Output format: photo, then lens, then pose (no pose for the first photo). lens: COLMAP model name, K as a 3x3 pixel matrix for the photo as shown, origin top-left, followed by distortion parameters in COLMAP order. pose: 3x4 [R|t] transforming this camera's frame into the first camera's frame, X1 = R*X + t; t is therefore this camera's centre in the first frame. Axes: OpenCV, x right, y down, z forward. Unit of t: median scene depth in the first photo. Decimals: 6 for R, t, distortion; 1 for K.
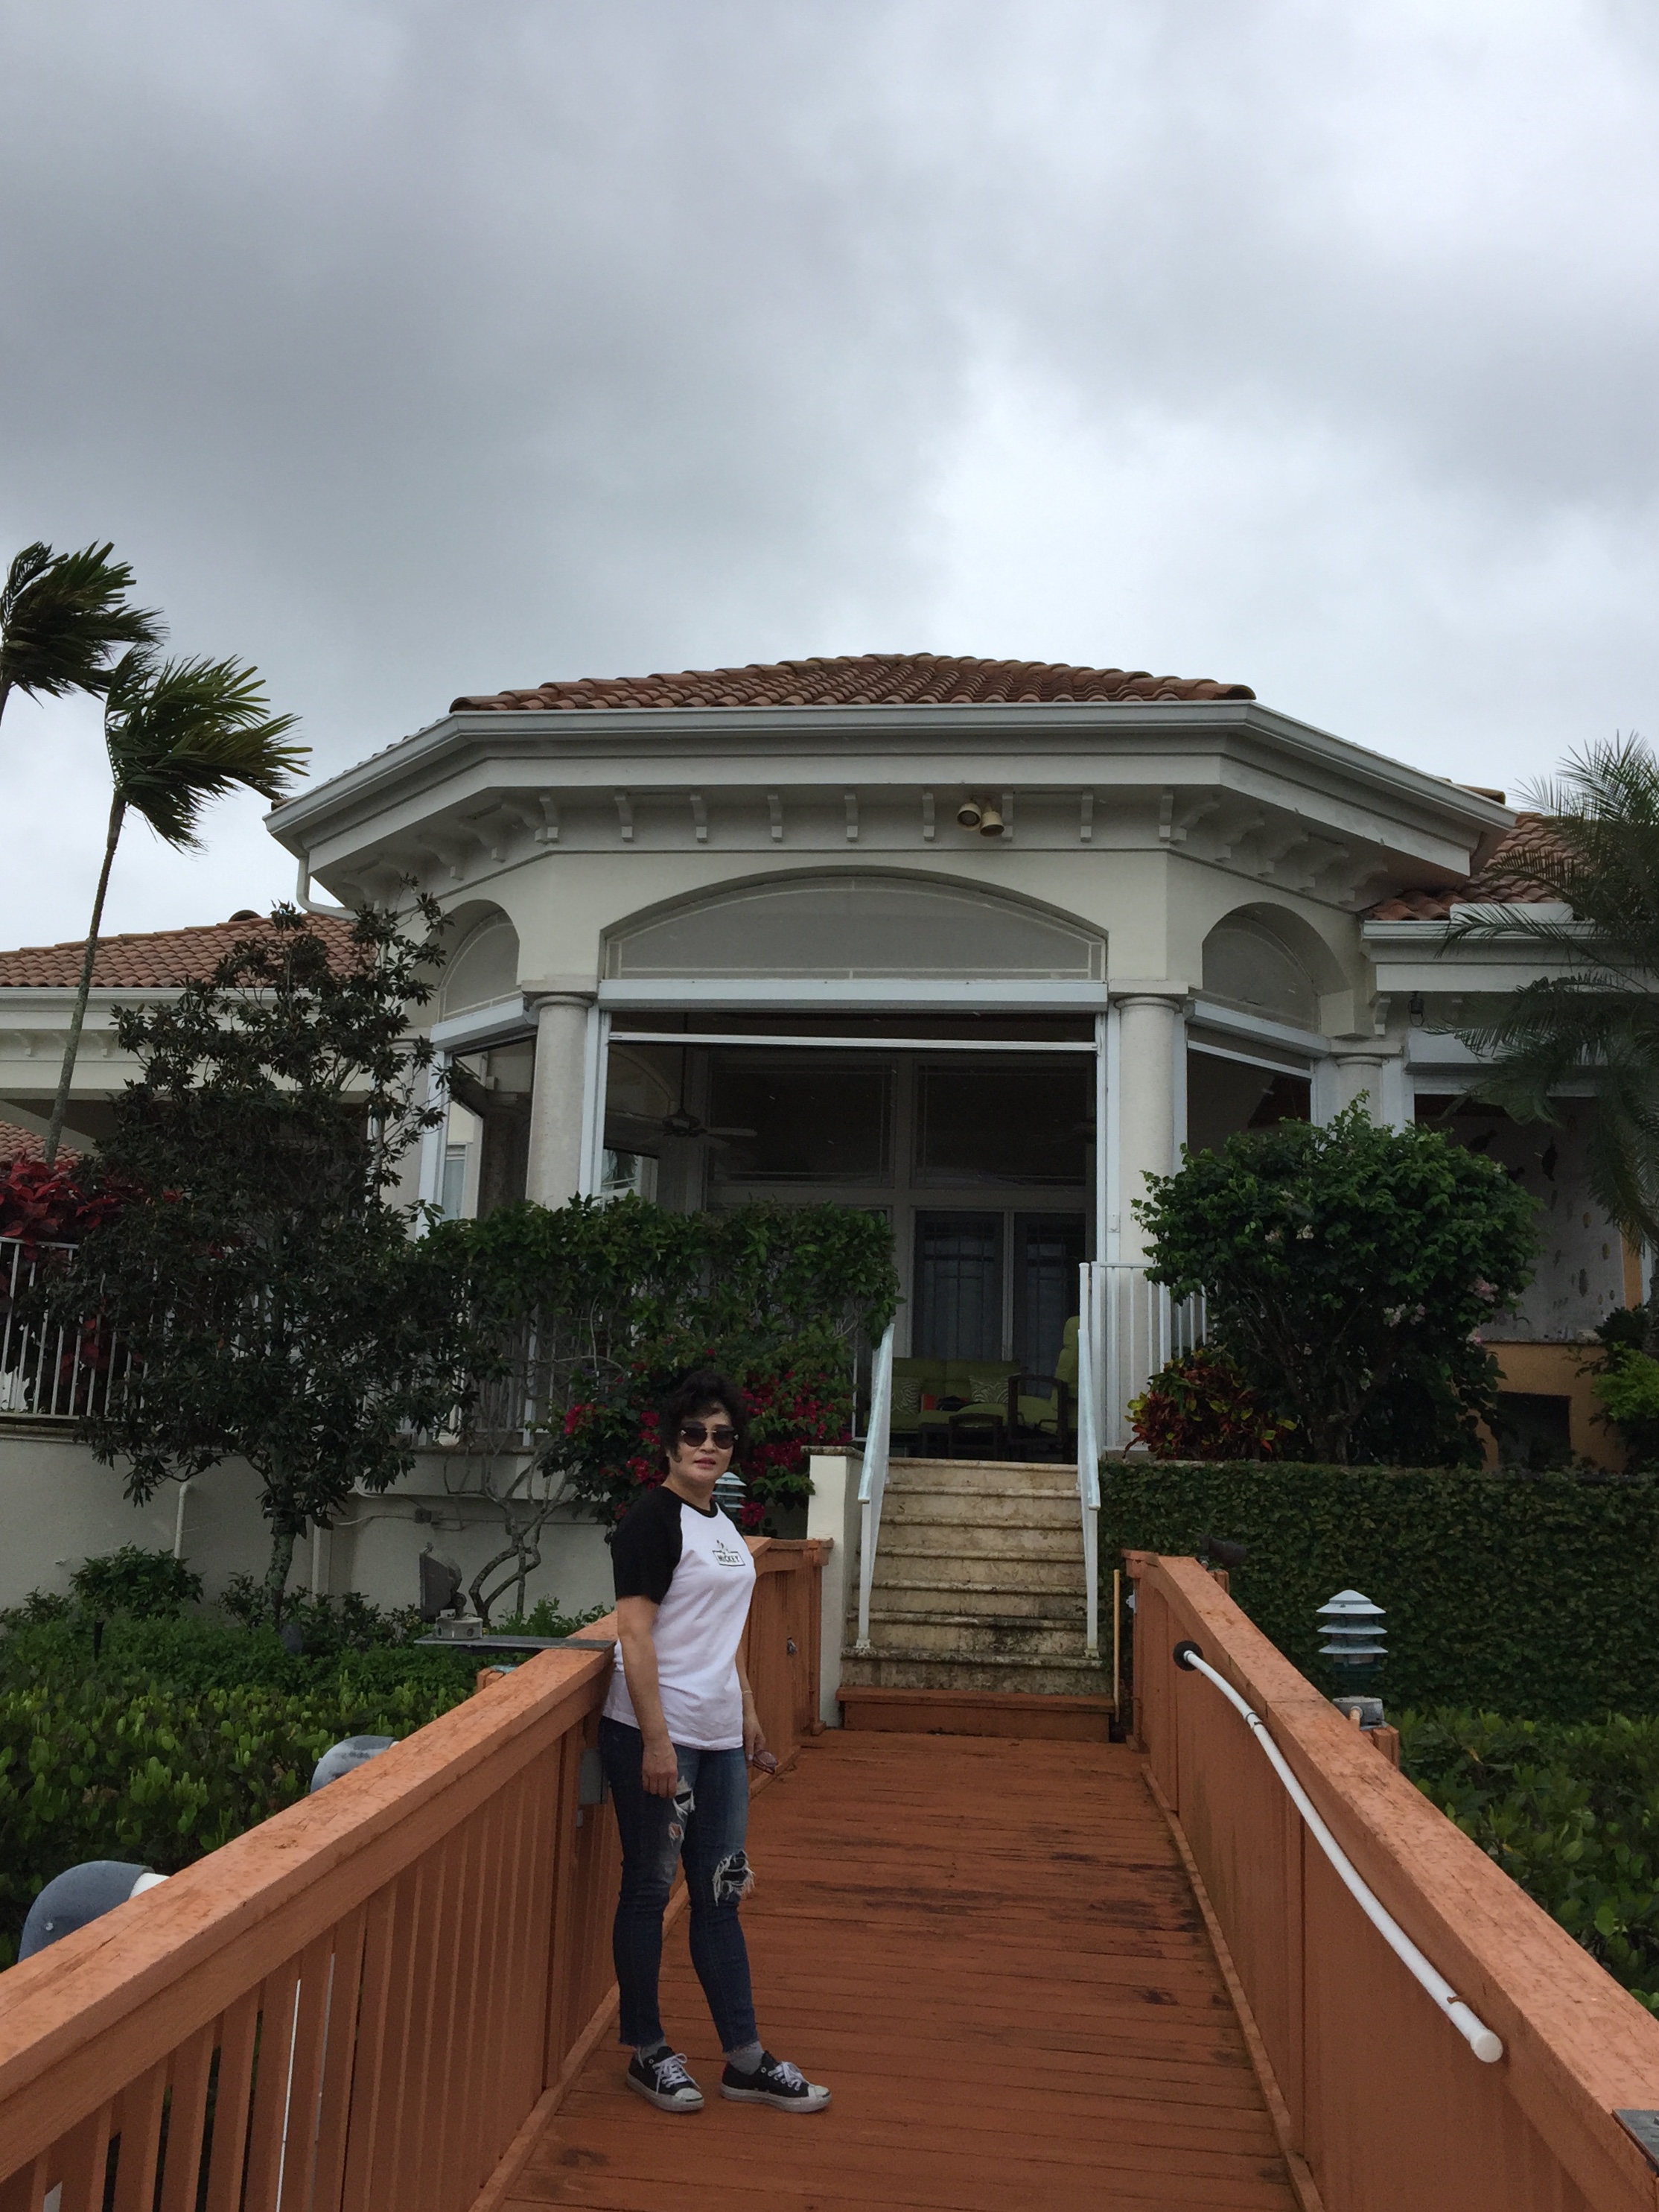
lens RADIAL K [[1926.6, 0, 829.5], [0, 1926.6, 1106.0], [0, 0, 1]] dist [-0.005568, -0.000945]
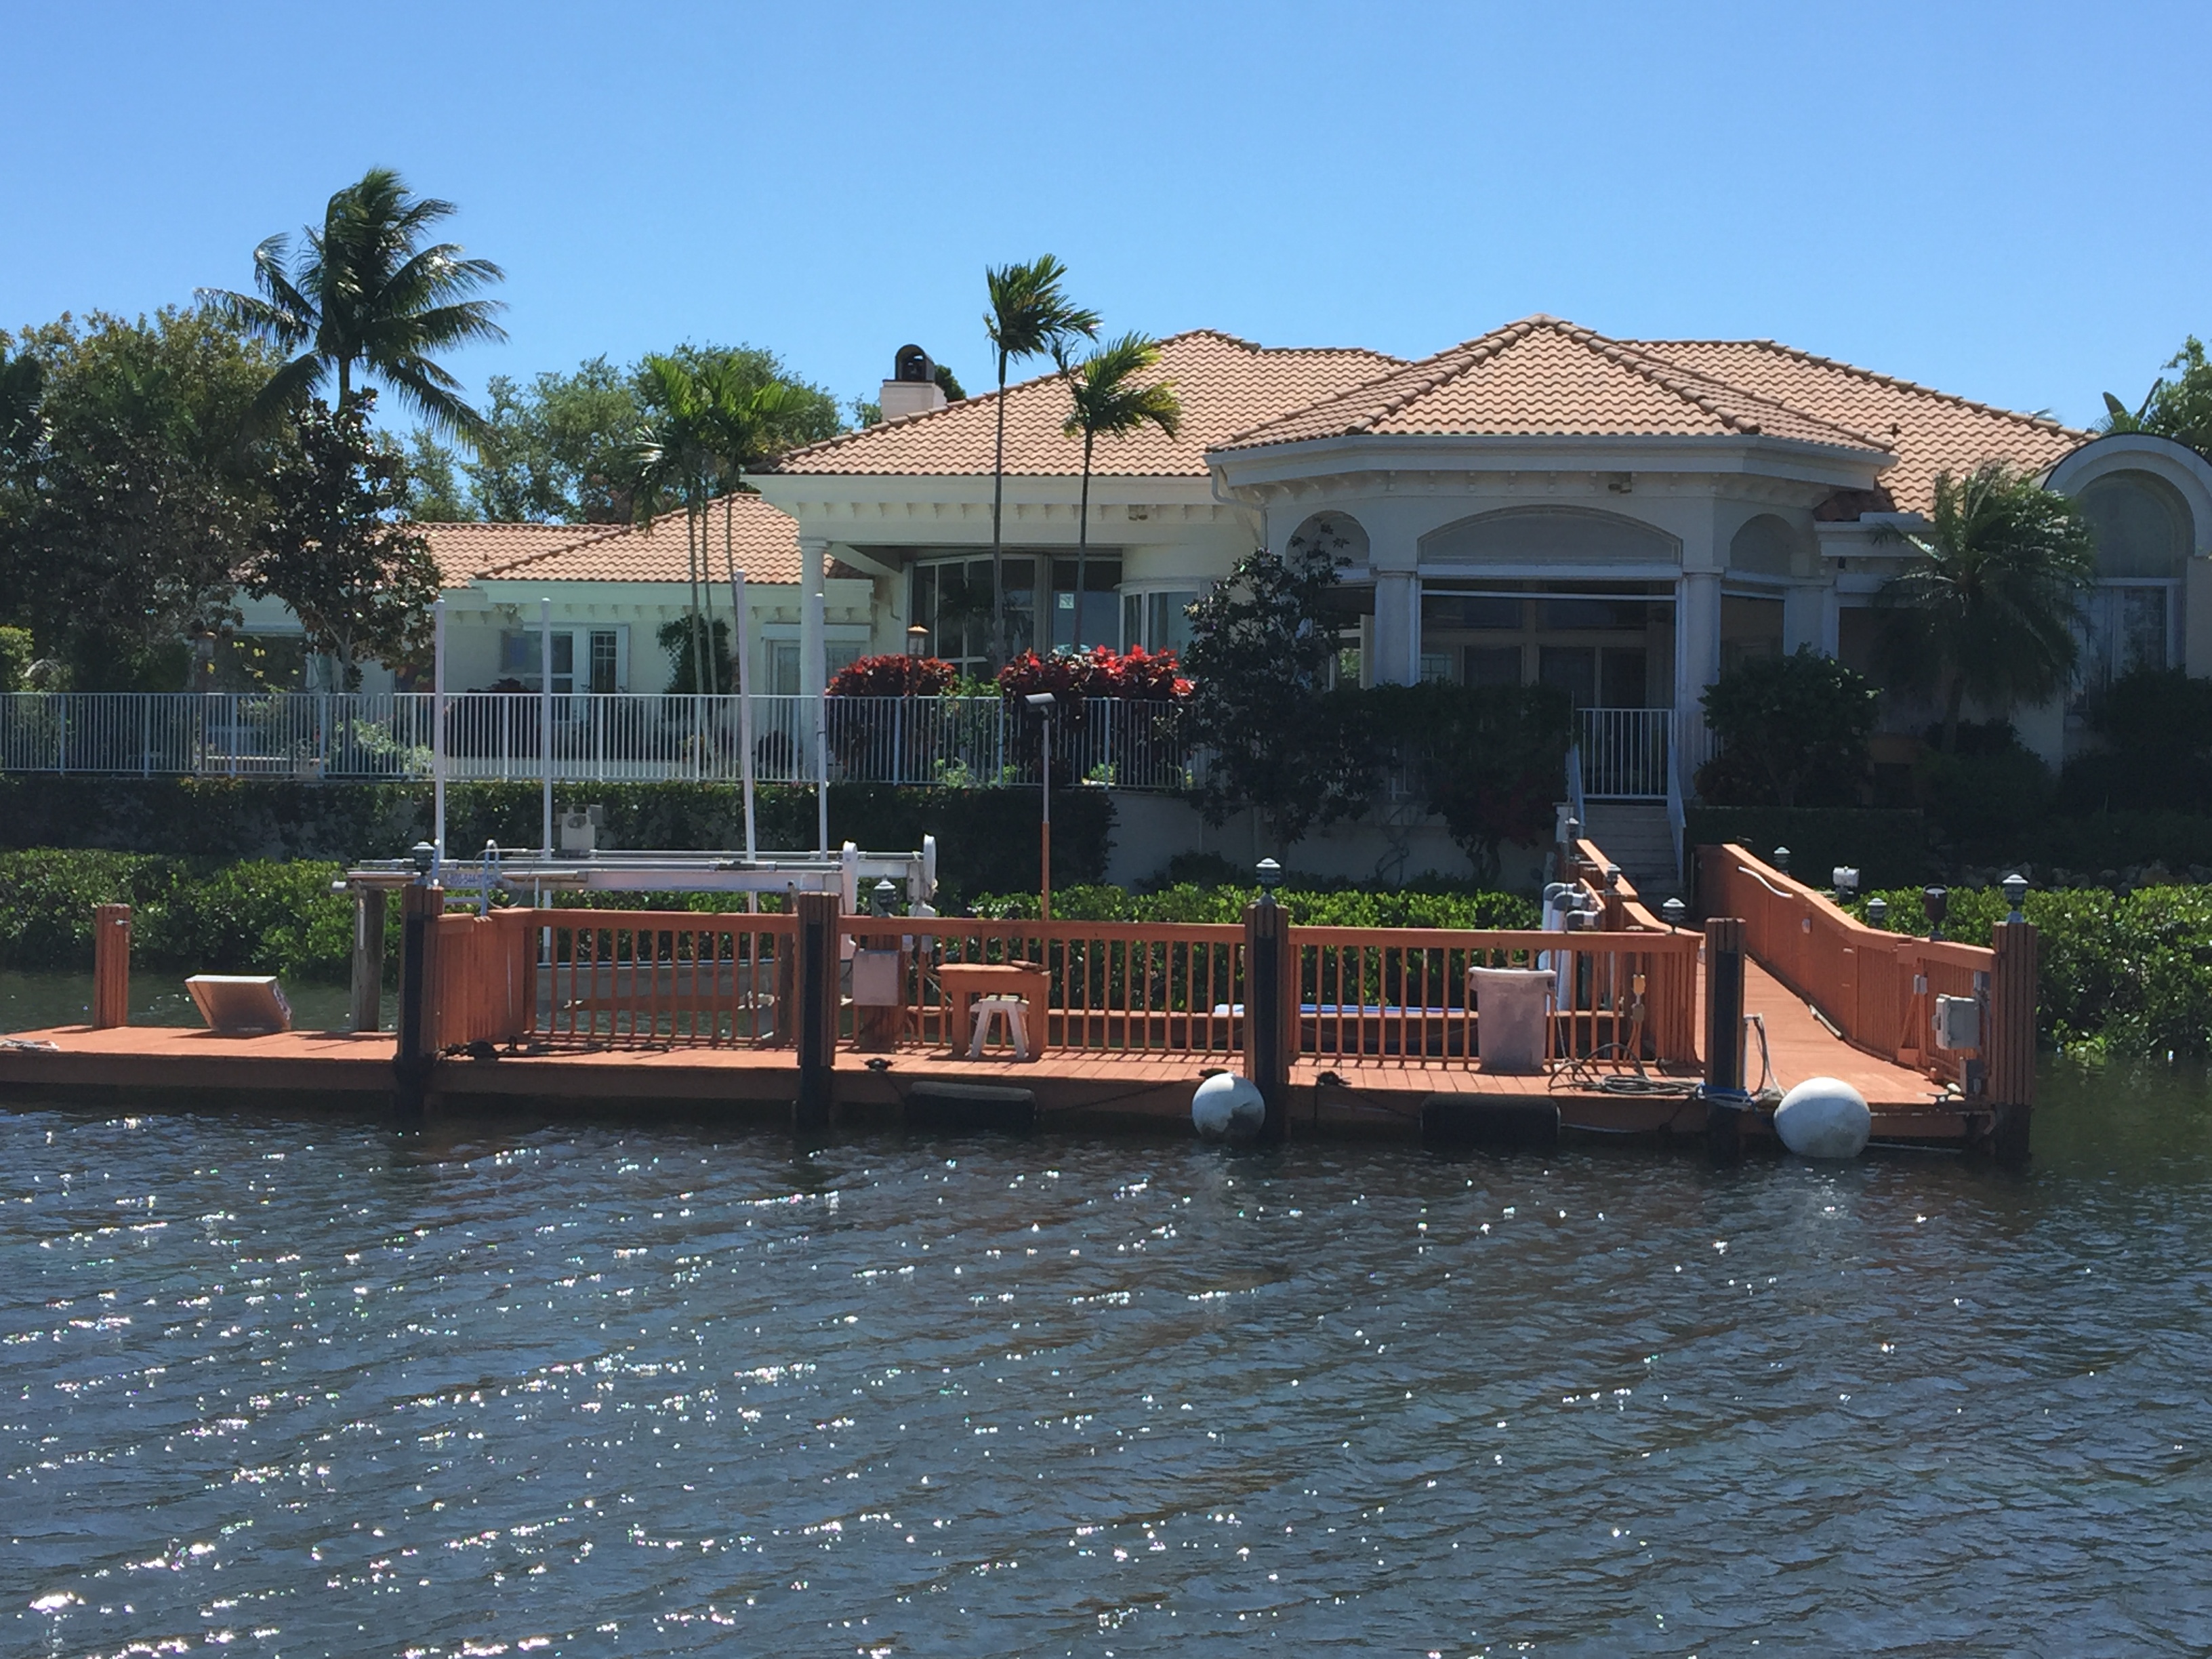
lens RADIAL K [[2965.6, 0, 1106.0], [0, 2965.6, 829.5], [0, 0, 1]] dist [0.002237, 0.007198]
pose [[0.999730, -0.023007, -0.003381, -0.441324], [0.023198, 0.976537, 0.214099, -0.464125], [-0.001624, -0.214119, 0.976806, -2.026003]]
